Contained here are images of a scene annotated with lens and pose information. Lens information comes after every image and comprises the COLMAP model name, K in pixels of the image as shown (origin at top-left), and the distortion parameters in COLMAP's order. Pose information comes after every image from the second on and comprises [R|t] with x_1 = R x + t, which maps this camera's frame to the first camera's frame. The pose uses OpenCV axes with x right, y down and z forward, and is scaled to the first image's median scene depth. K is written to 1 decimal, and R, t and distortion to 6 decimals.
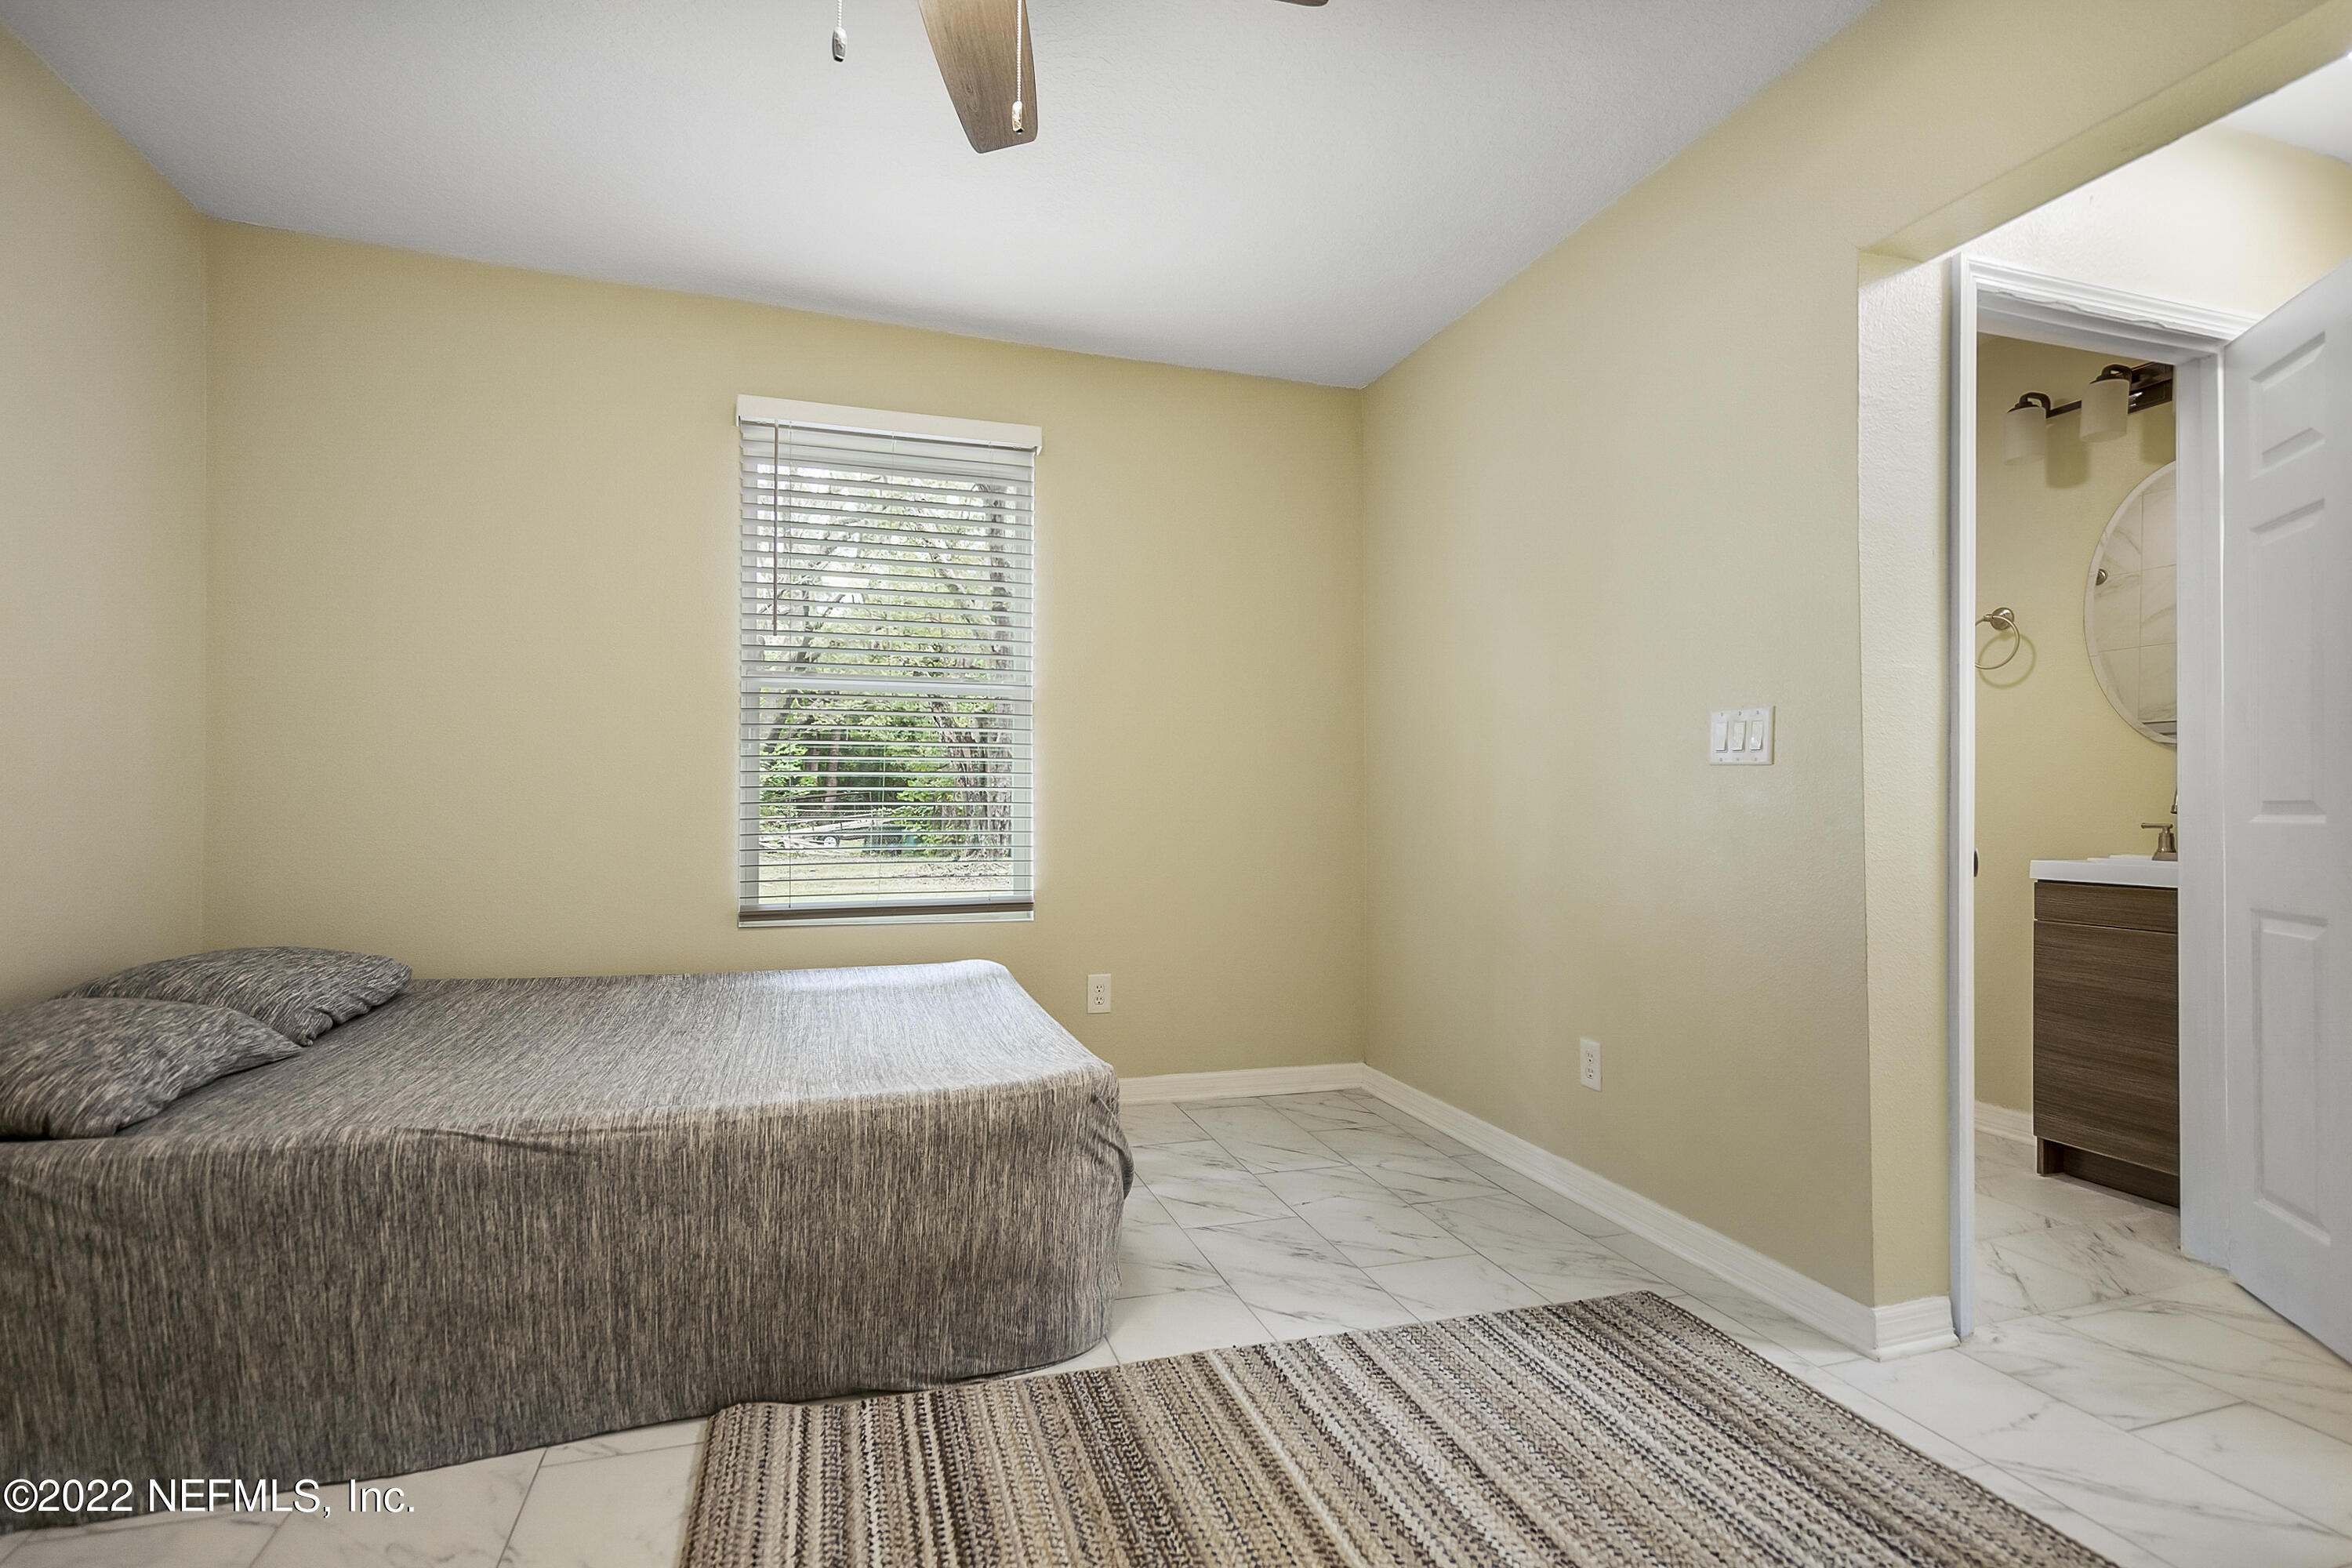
lens RADIAL K [[1099.2, 0, 1170.7], [0, 1099.2, 777.6], [0, 0, 1]] dist [0.000775, 0.000433]
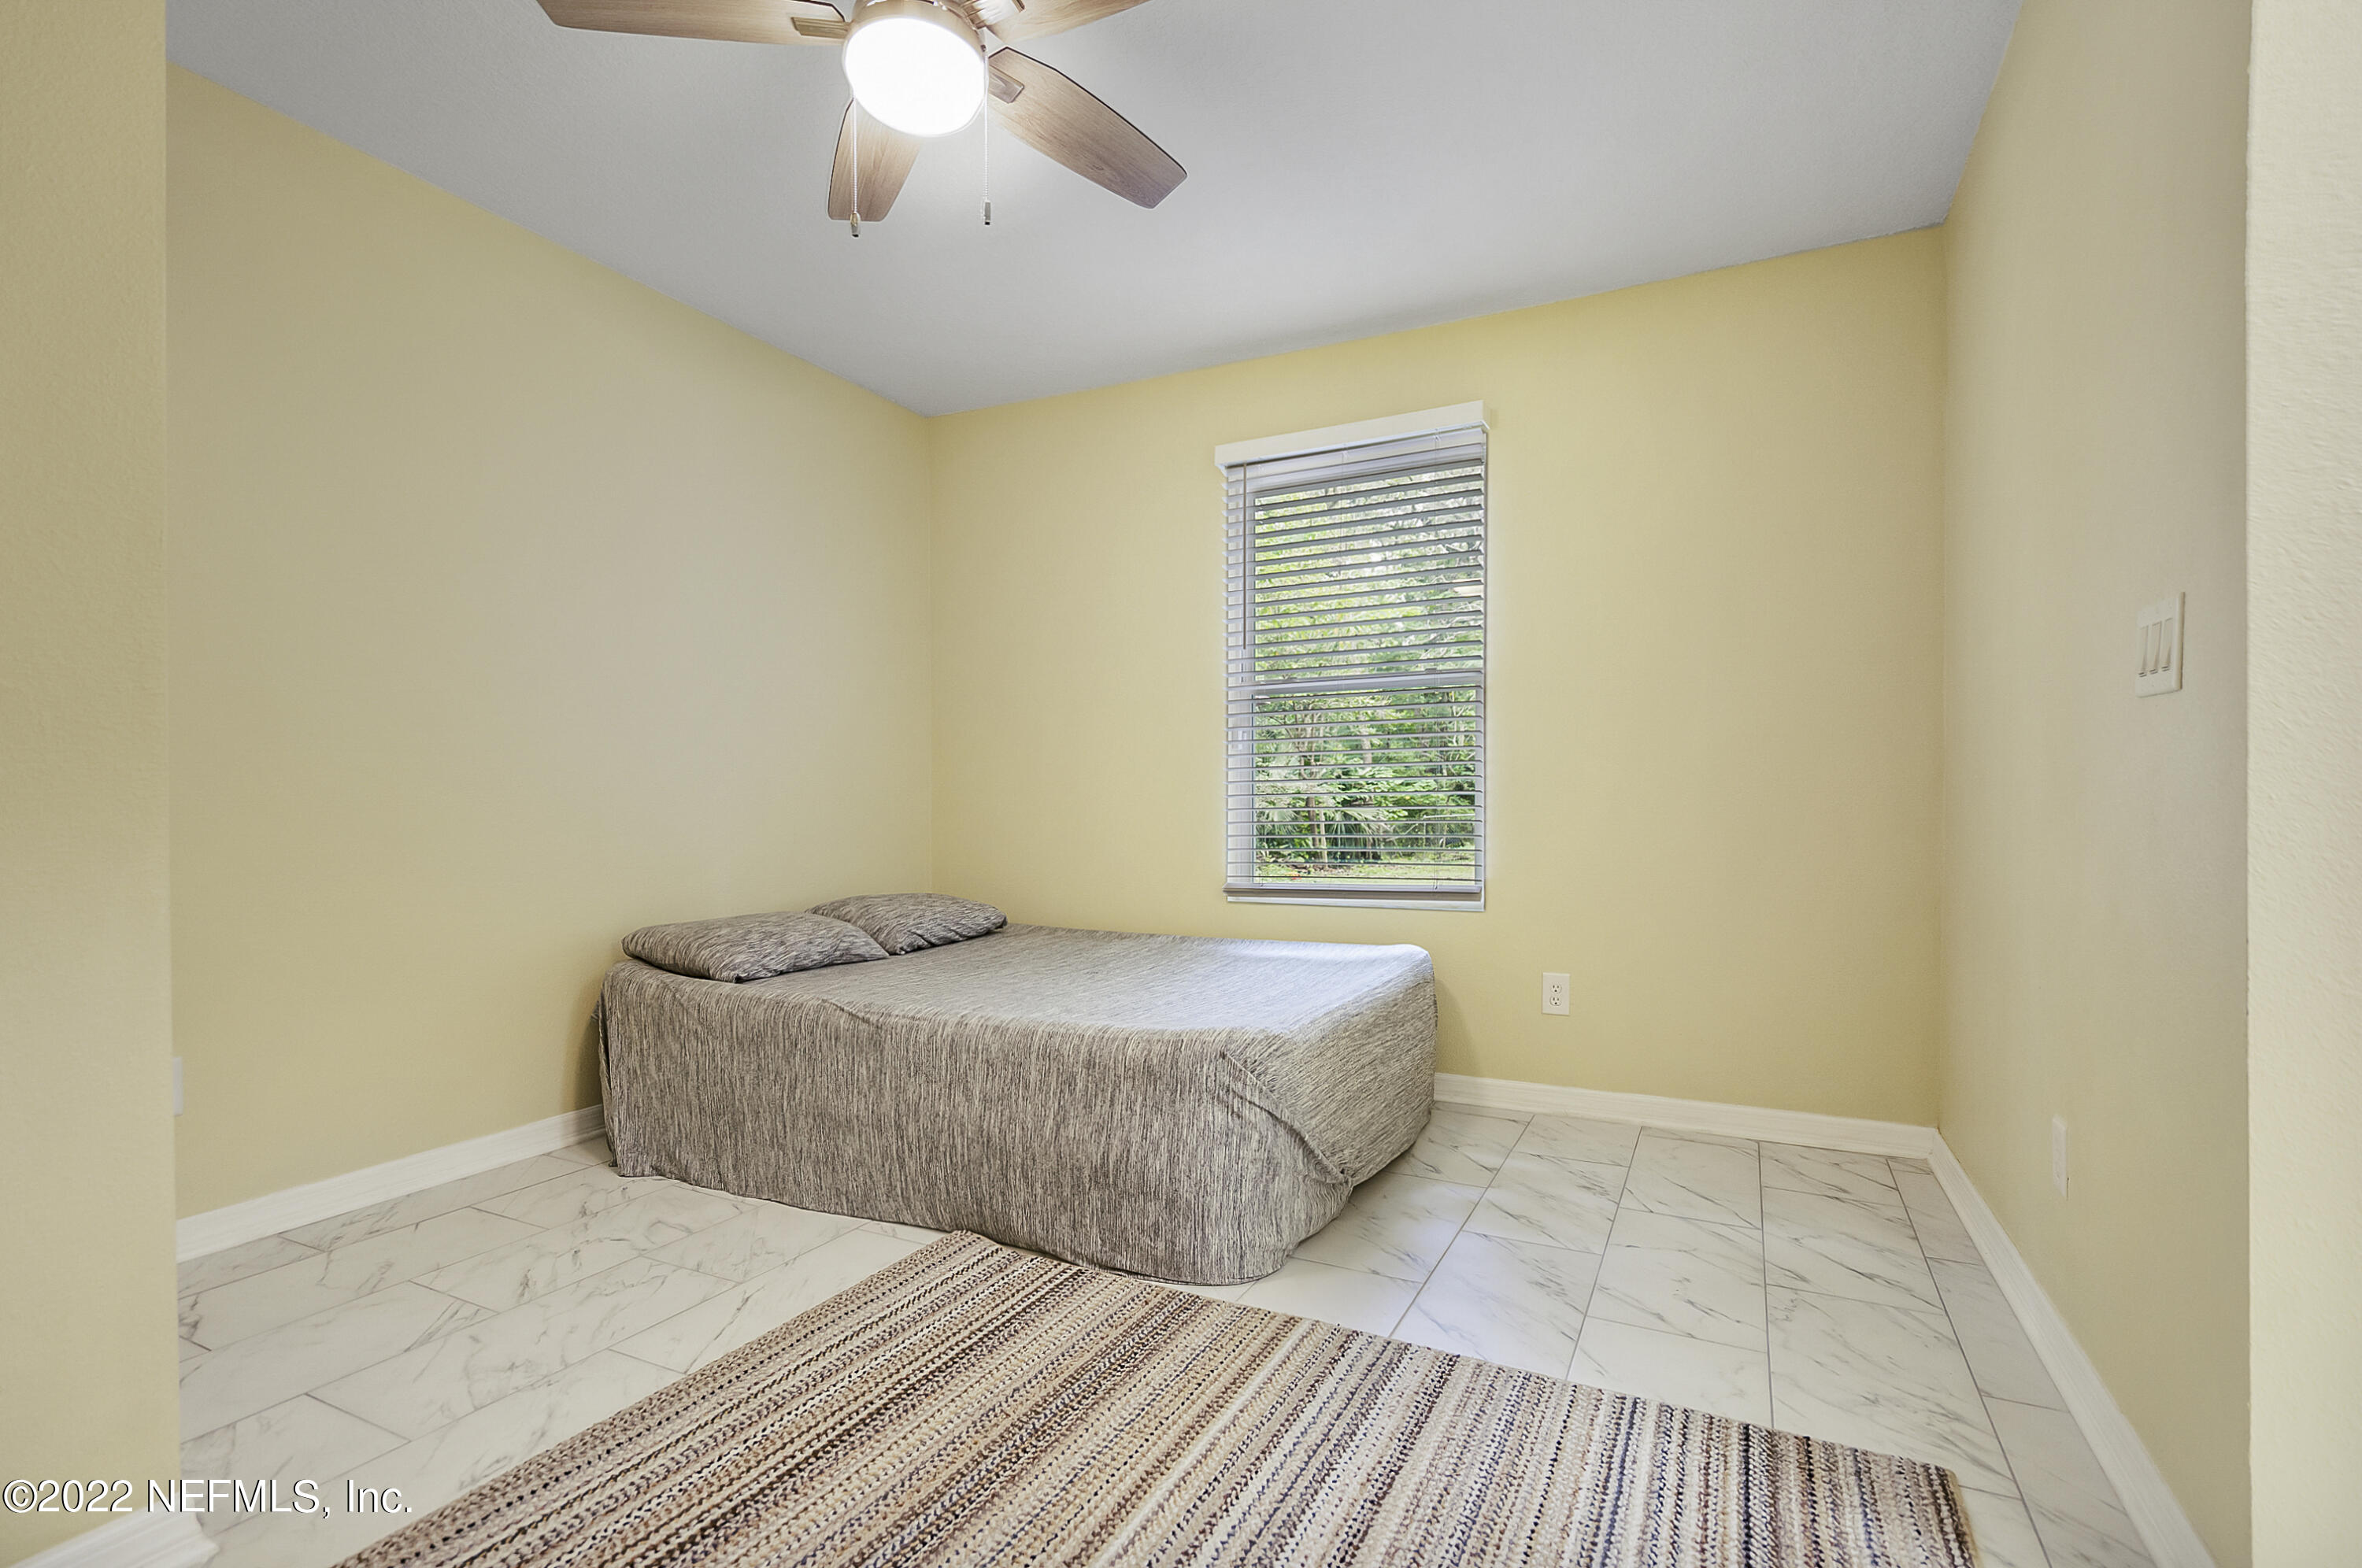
lens RADIAL K [[1103.7, 0, 1175.7], [0, 1103.7, 777.6], [0, 0, 1]] dist [0.000775, 0.000433]
pose [[0.710804, -0.029315, -0.702779, 0.715722], [0.027271, 0.999528, -0.014111, 0.031801], [0.702861, -0.009135, 0.711268, 0.198883]]
